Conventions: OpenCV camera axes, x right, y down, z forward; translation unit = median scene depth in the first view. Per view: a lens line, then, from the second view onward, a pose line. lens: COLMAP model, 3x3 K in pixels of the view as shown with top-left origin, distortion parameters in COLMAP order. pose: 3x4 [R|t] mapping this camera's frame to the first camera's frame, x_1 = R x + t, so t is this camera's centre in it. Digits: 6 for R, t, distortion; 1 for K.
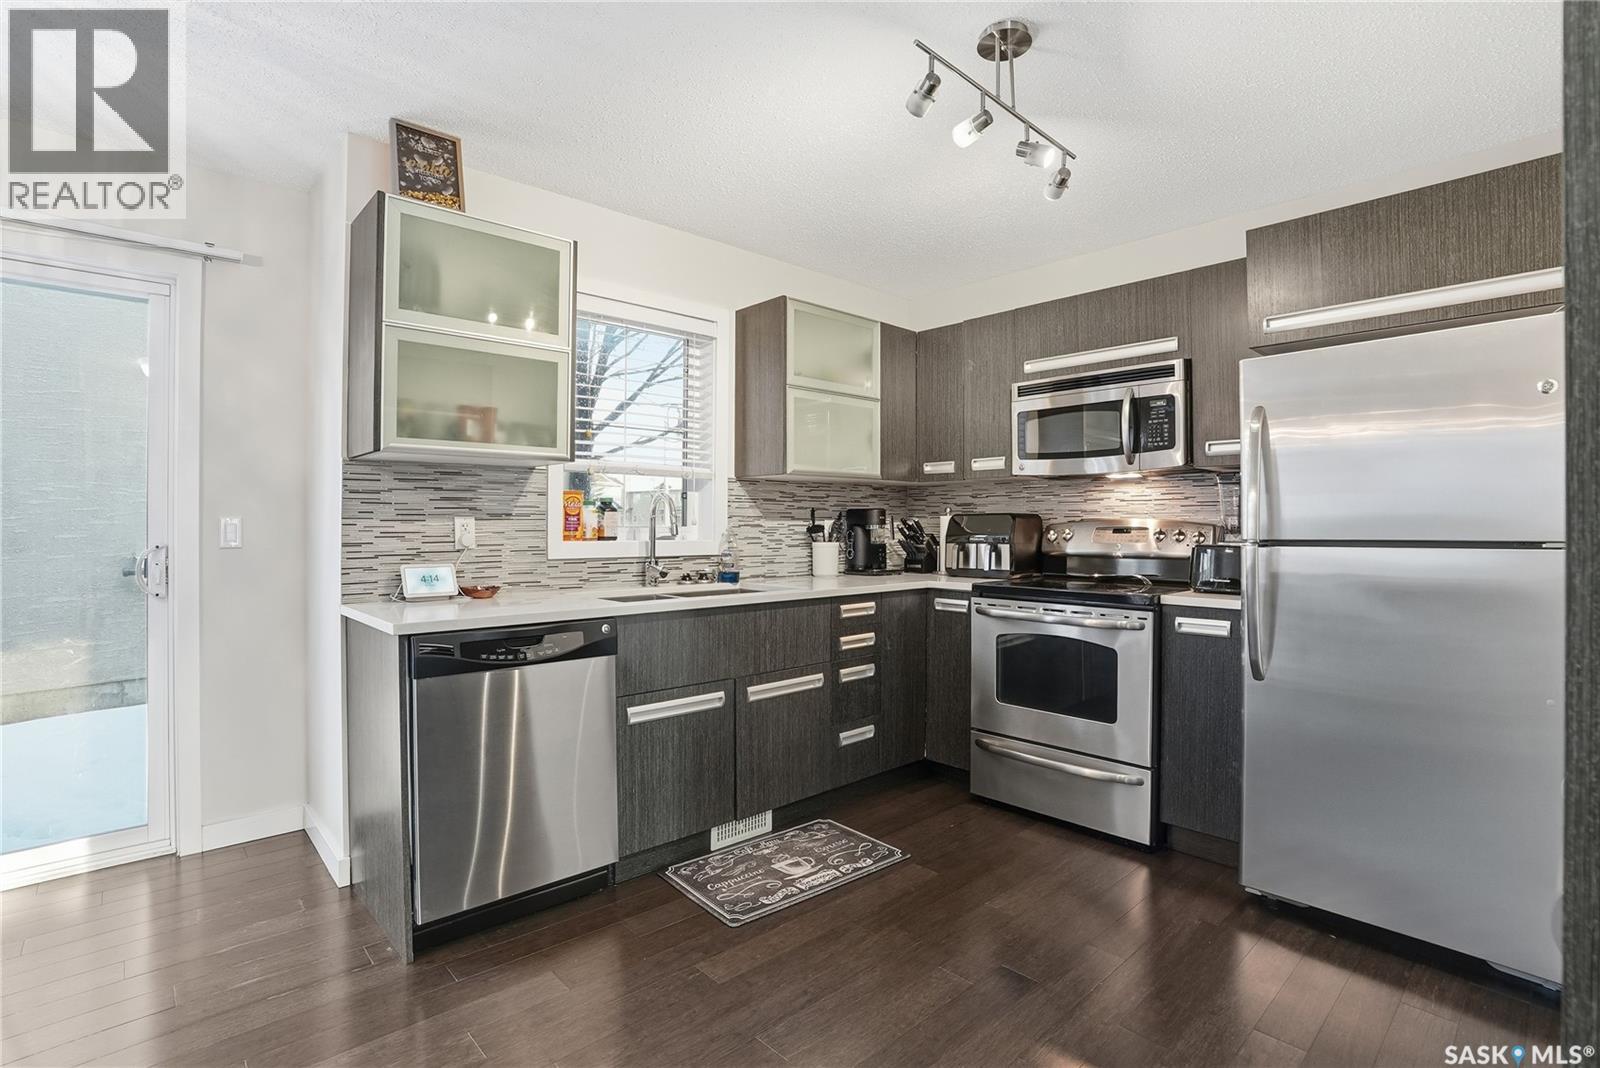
lens RADIAL K [[765.7, 0, 800.0], [0, 765.7, 534.0], [0, 0, 1]] dist [-0.075987, 0.032774]
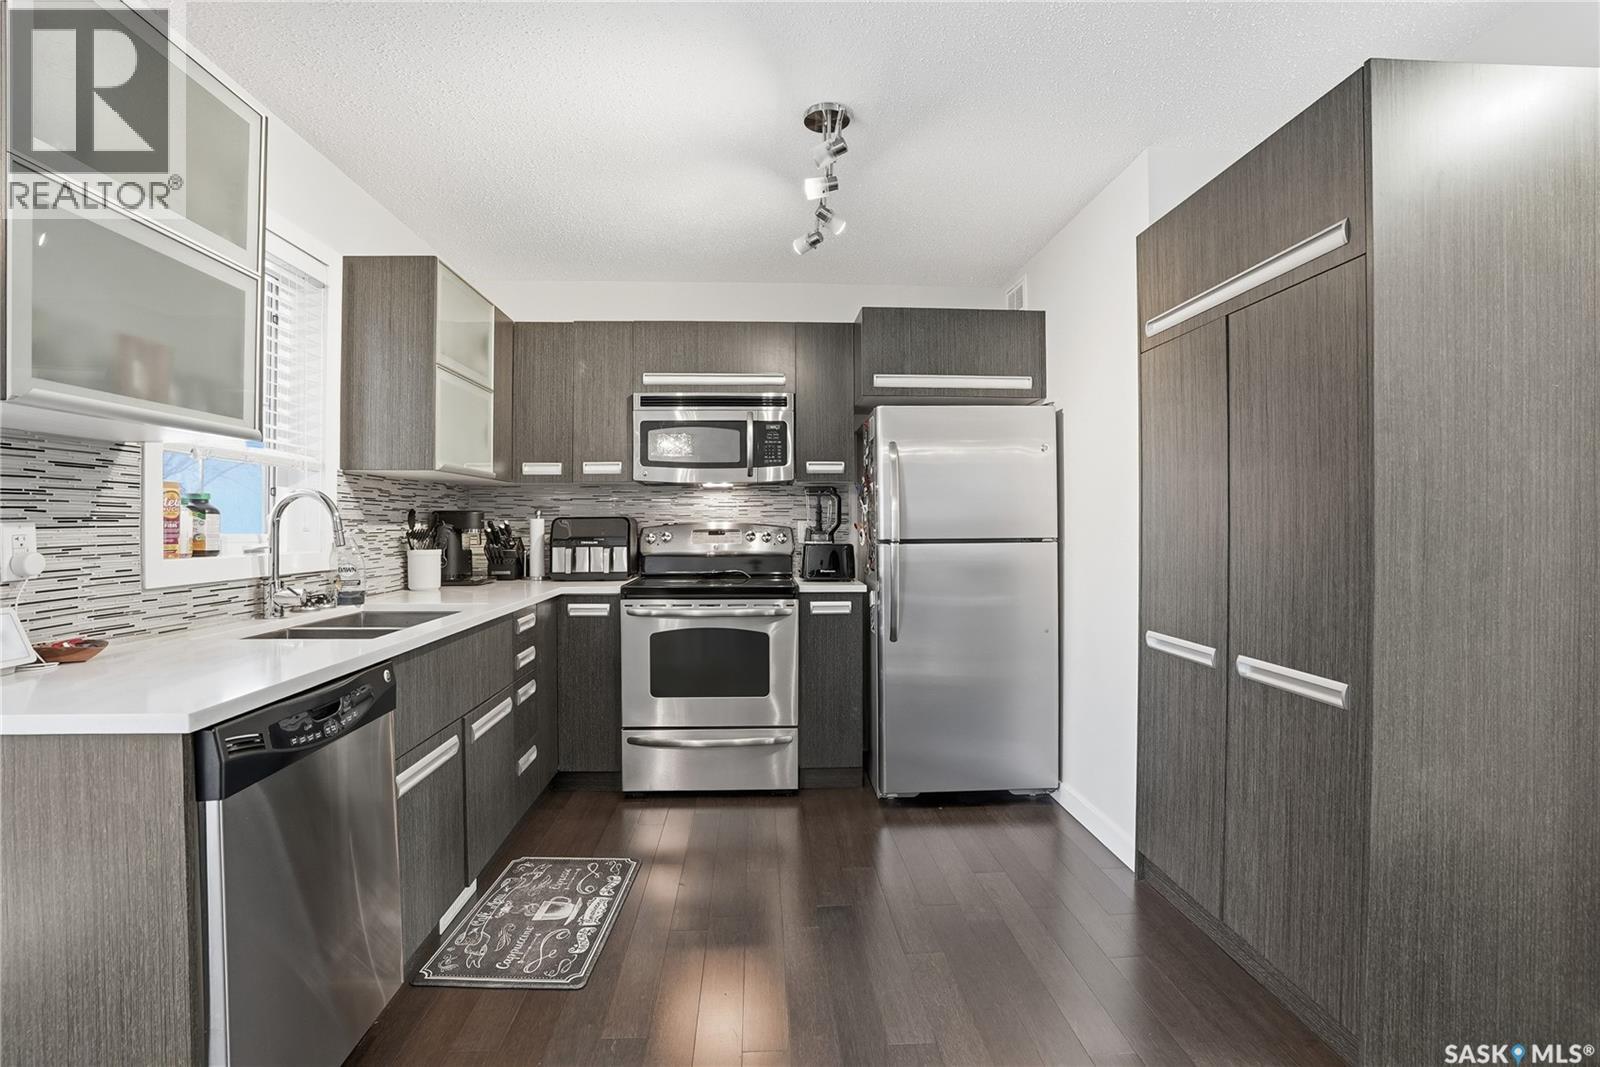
lens RADIAL K [[765.7, 0, 800.0], [0, 765.7, 533.5], [0, 0, 1]] dist [-0.075987, 0.032774]
pose [[0.638125, -0.012482, 0.769831, -0.406361], [0.010515, 0.999917, 0.007496, -0.010695], [-0.769861, 0.003311, 0.638203, 0.165595]]
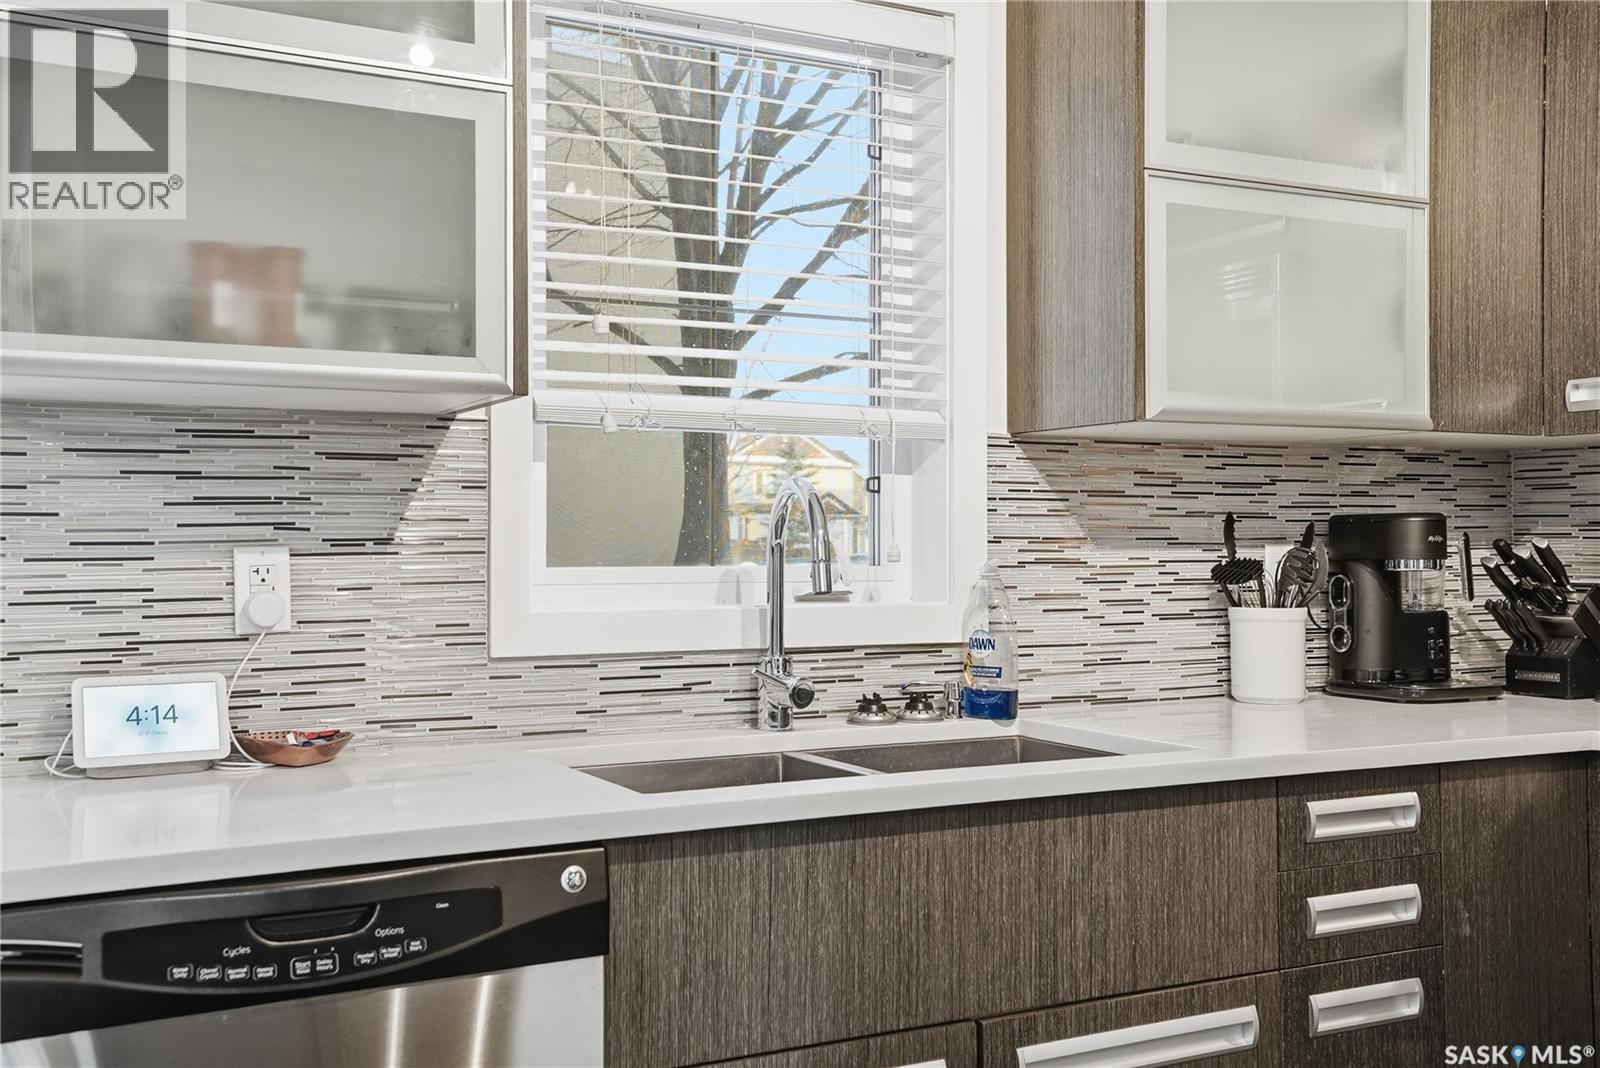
lens RADIAL K [[1586.3, 0, 800.0], [0, 1586.3, 534.0], [0, 0, 1]] dist [0.071320, -0.004976]
pose [[0.964695, -0.006636, -0.263286, 0.022533], [0.001529, 0.999807, -0.019594, -0.011173], [0.263365, 0.018500, 0.964519, 0.245979]]
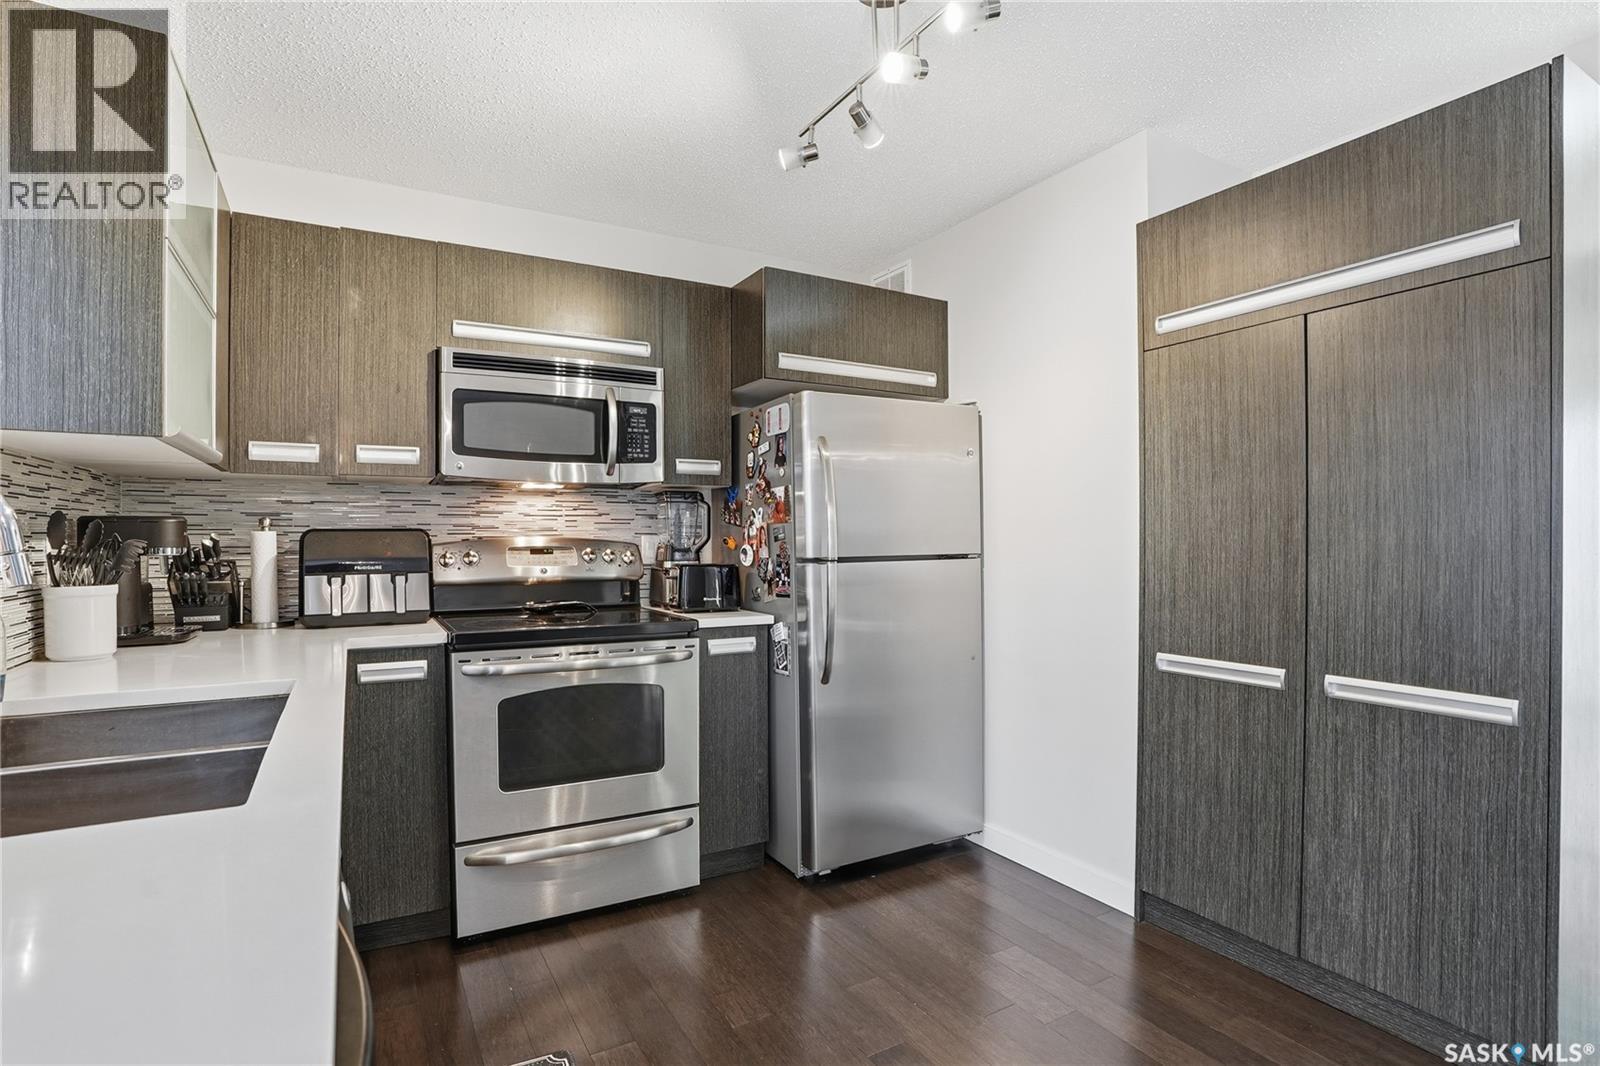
lens RADIAL K [[787.9, 0, 795.6], [0, 787.9, 556.5], [0, 0, 1]] dist [-0.077995, 0.033242]
pose [[0.227332, -0.022062, 0.973567, -0.374351], [0.013846, 0.999716, 0.019421, -0.011760], [-0.973719, 0.009065, 0.227573, 0.547177]]
